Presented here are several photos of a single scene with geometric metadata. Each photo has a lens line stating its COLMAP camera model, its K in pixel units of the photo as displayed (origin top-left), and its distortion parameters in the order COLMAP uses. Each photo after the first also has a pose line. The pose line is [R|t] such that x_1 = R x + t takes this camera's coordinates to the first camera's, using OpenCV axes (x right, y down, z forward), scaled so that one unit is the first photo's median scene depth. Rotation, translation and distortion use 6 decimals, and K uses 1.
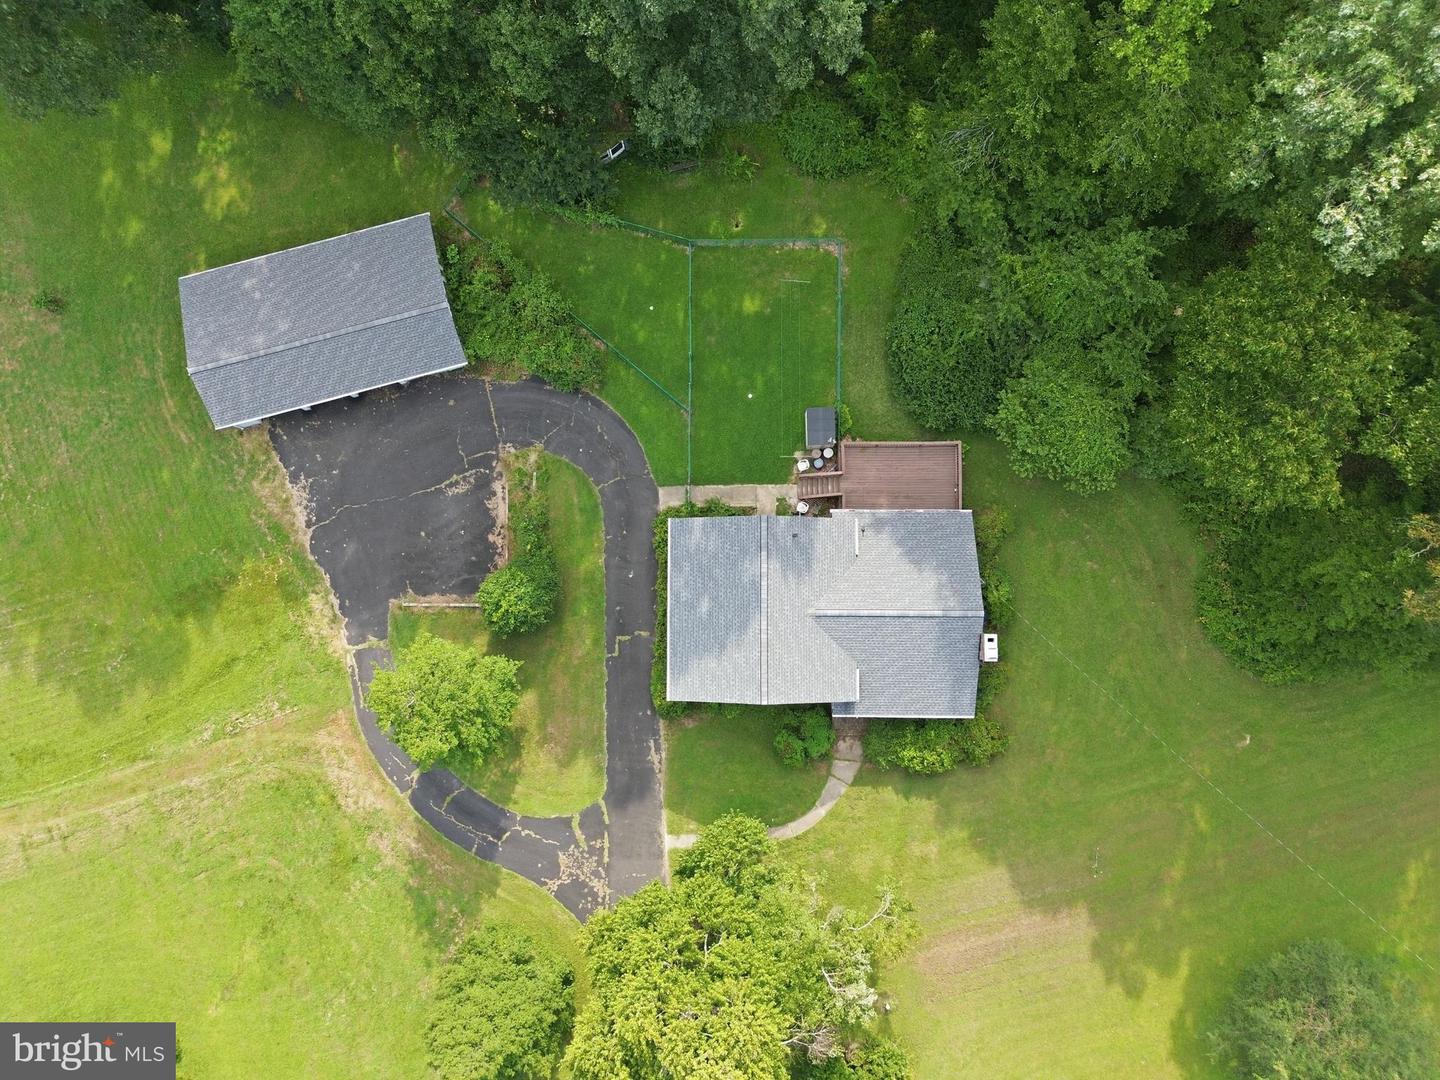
lens RADIAL K [[1017.4, 0, 720.0], [0, 1017.4, 540.0], [0, 0, 1]] dist [0.079879, -0.079663]
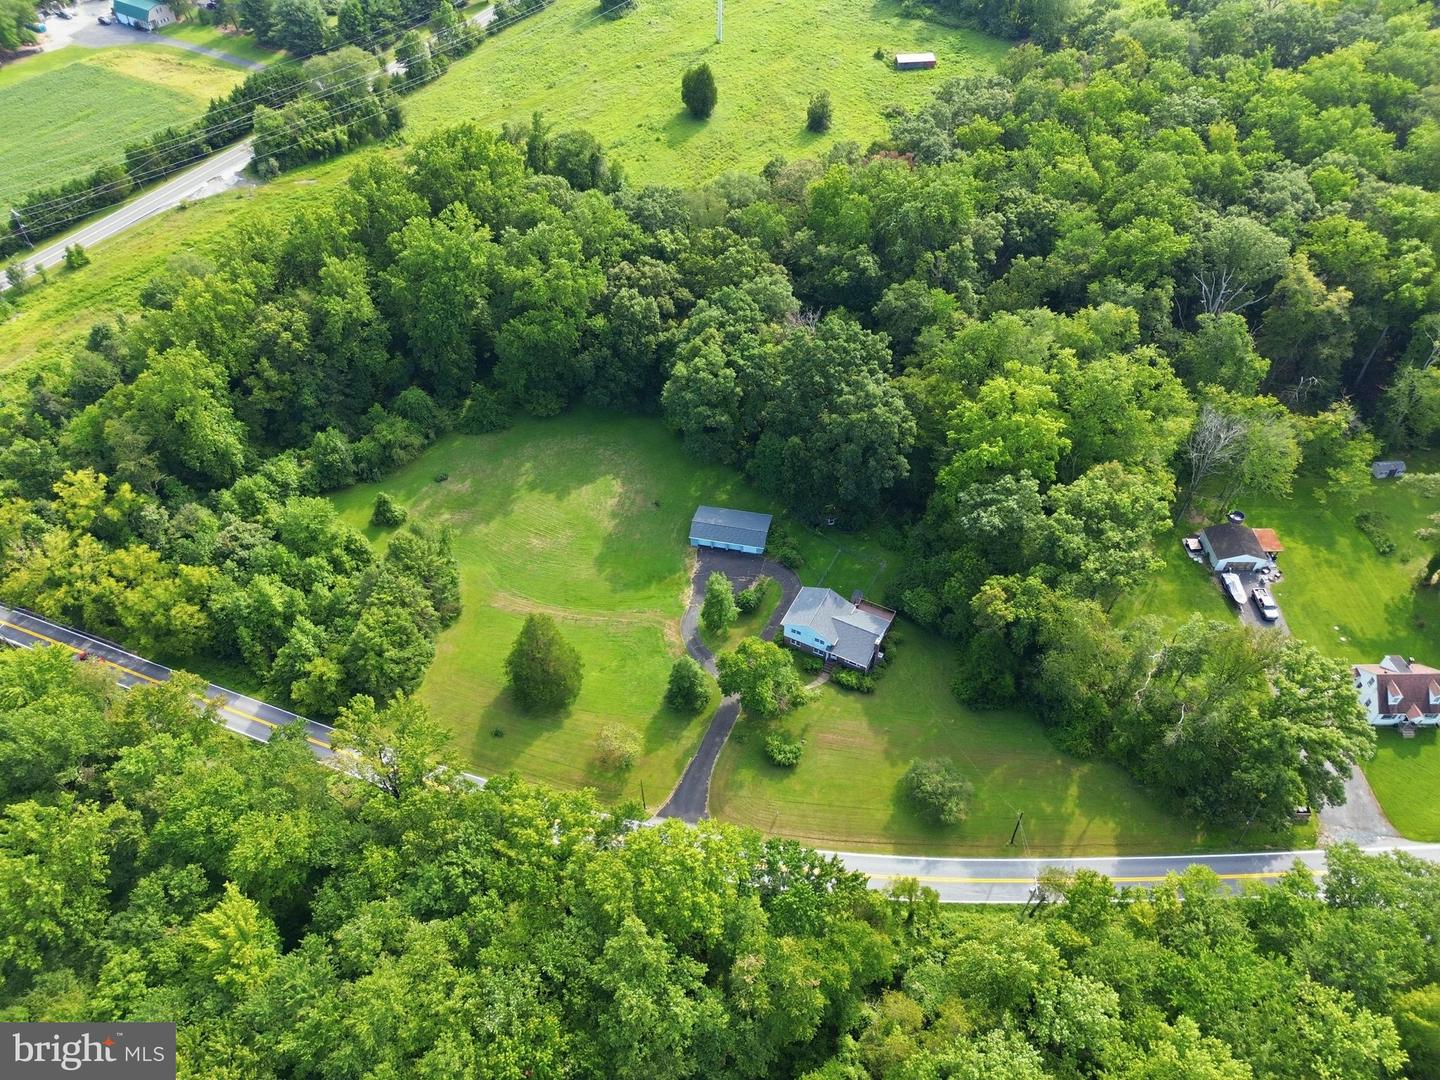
lens RADIAL K [[1017.4, 0, 720.0], [0, 1017.4, 540.0], [0, 0, 1]] dist [0.079879, -0.079663]
pose [[0.891206, 0.329953, -0.311260, 0.620423], [-0.453119, 0.679138, -0.577456, 1.719044], [0.020855, 0.655670, 0.754760, -1.455338]]
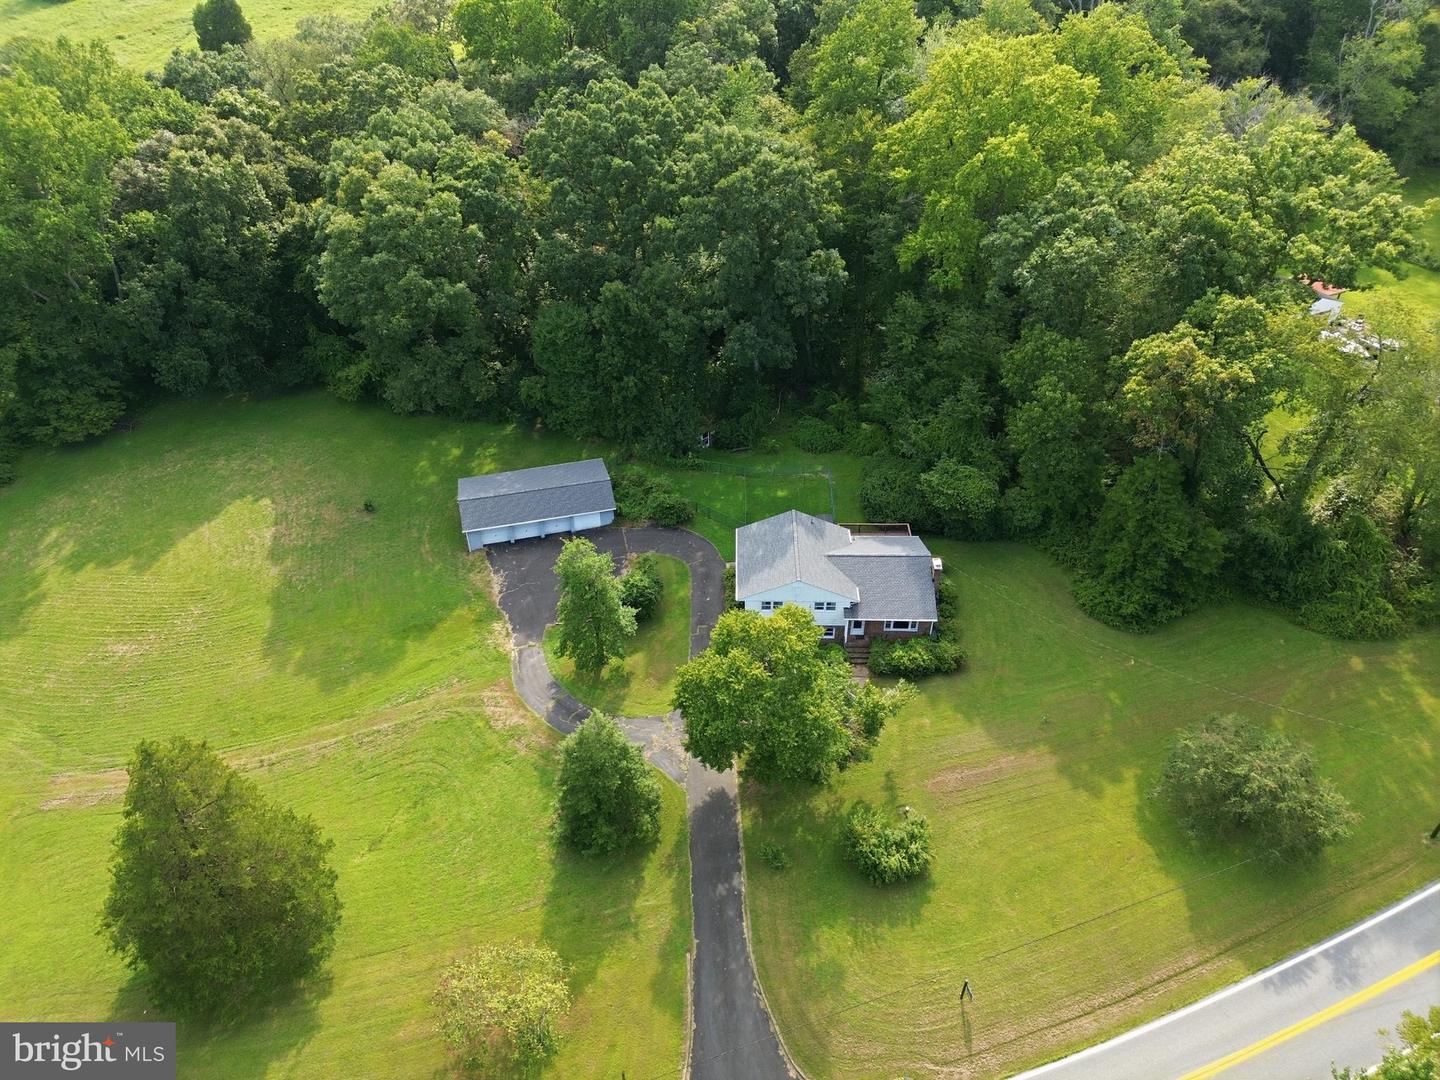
lens RADIAL K [[1017.4, 0, 720.0], [0, 1017.4, 540.0], [0, 0, 1]] dist [0.079879, -0.079663]
pose [[0.999948, 0.006639, -0.007693, -0.057450], [-0.010161, 0.656432, -0.754316, 1.113747], [0.000042, 0.754356, 0.656466, -0.075745]]
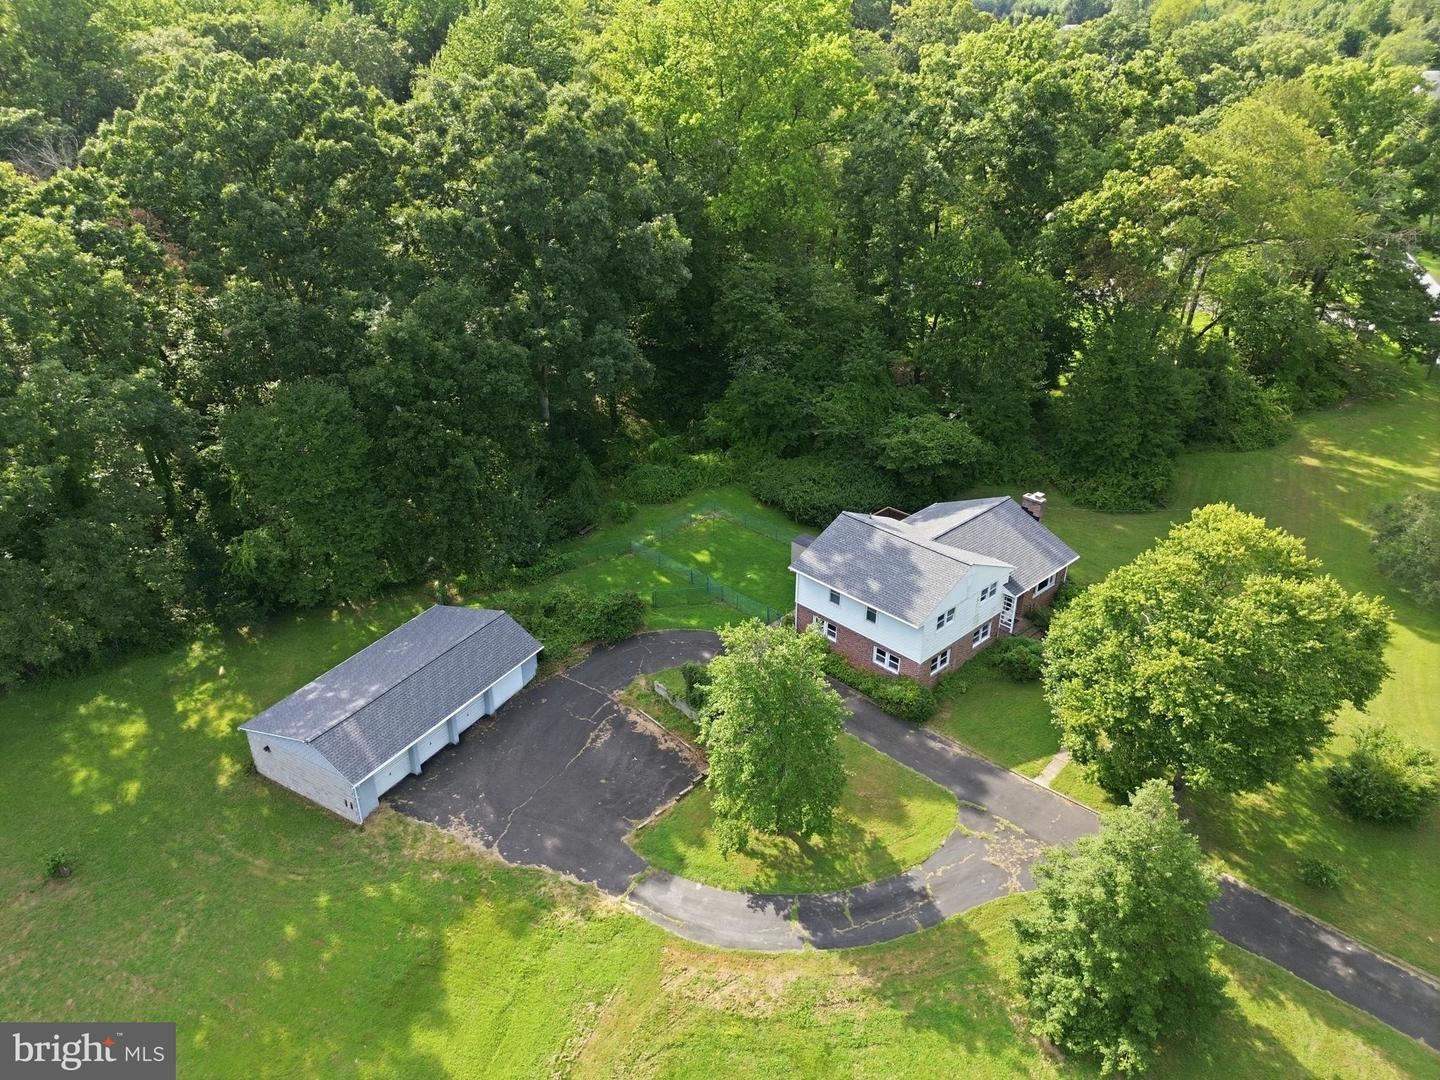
lens RADIAL K [[1017.4, 0, 720.0], [0, 1017.4, 540.0], [0, 0, 1]] dist [0.079879, -0.079663]
pose [[0.717727, -0.317107, 0.619928, -0.719789], [0.695149, 0.378009, -0.611454, 0.548783], [-0.040442, 0.869800, 0.491744, 0.363386]]
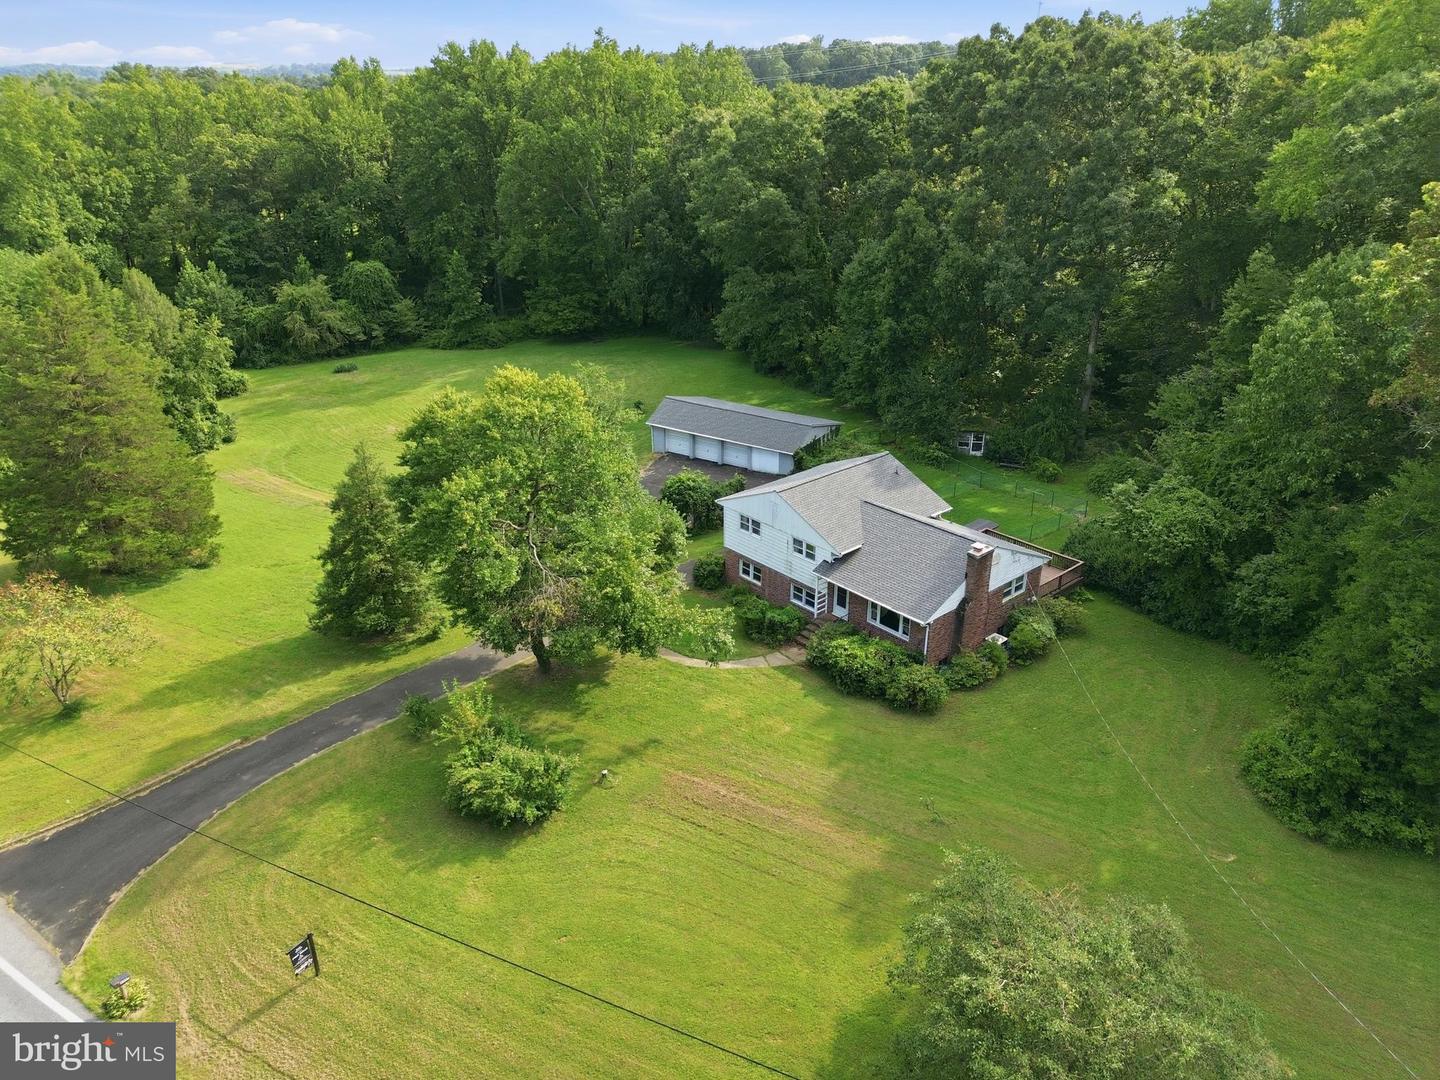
lens RADIAL K [[1017.4, 0, 720.0], [0, 1017.4, 540.0], [0, 0, 1]] dist [0.079879, -0.079663]
pose [[0.668280, 0.312747, -0.674975, 0.641107], [-0.743088, 0.323269, -0.585932, 0.731135], [0.034950, 0.893133, 0.448433, 0.467281]]
